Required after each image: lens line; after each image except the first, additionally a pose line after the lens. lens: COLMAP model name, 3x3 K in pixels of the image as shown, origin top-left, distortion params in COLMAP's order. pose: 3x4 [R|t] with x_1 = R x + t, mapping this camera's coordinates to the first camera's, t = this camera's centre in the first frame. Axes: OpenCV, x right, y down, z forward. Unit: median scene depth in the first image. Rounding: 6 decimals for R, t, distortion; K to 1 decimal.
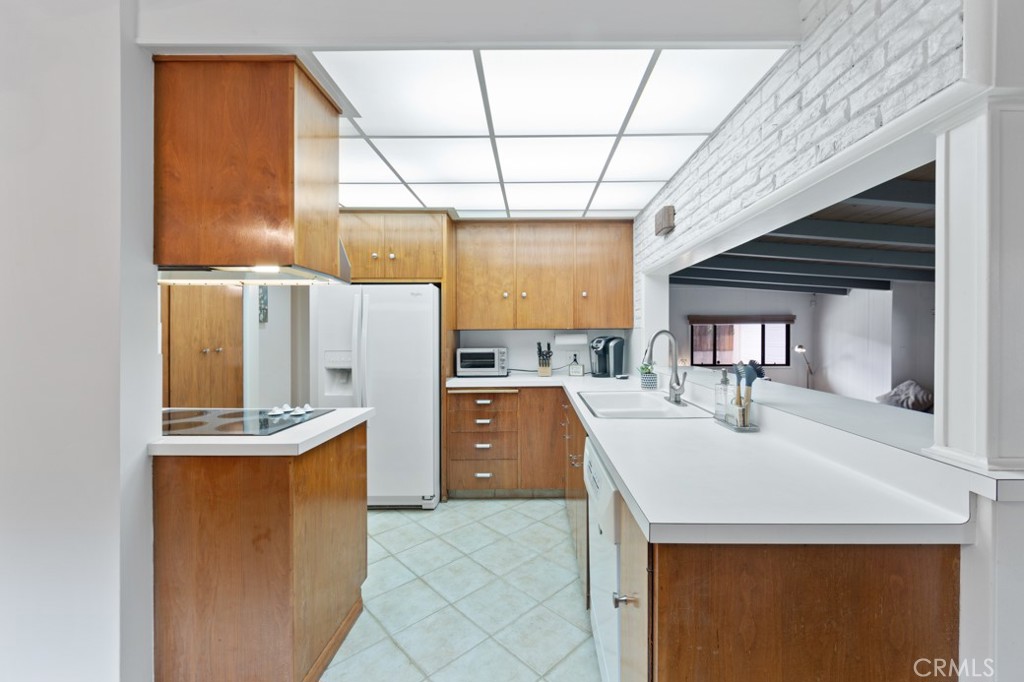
lens RADIAL K [[406.5, 0, 536.0], [0, 406.5, 335.5], [0, 0, 1]] dist [-0.001536, -0.000436]
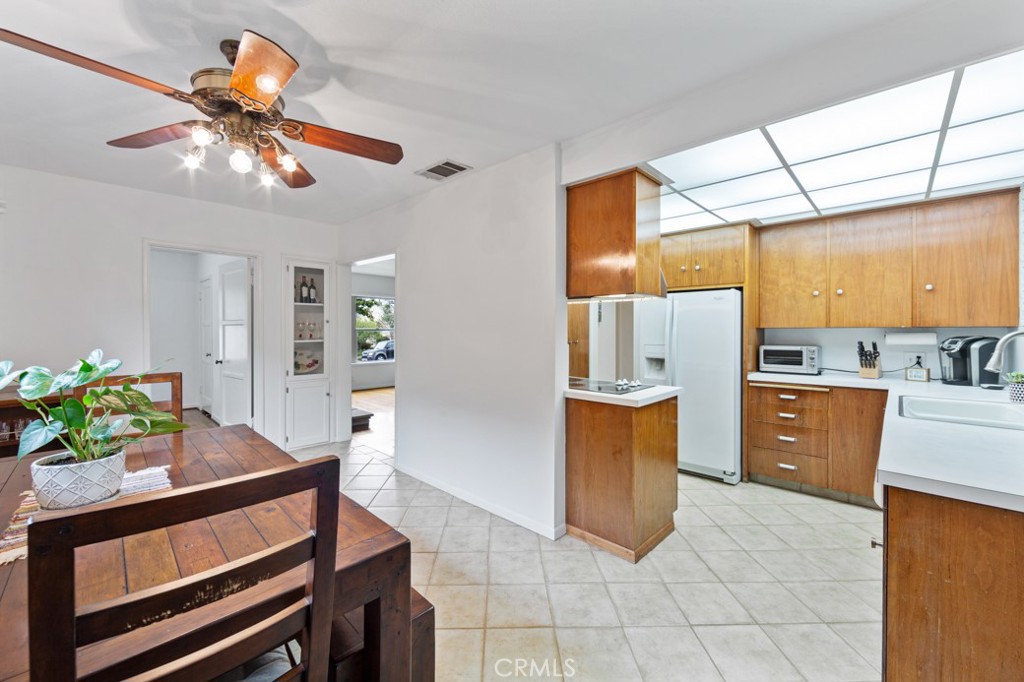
lens RADIAL K [[406.5, 0, 506.5], [0, 406.5, 330.7], [0, 0, 1]] dist [-0.001536, -0.000436]
pose [[0.709998, 0.004733, -0.704188, 0.117640], [-0.002041, 0.999987, 0.004664, -0.014339], [0.704201, -0.001874, 0.709998, -0.323982]]
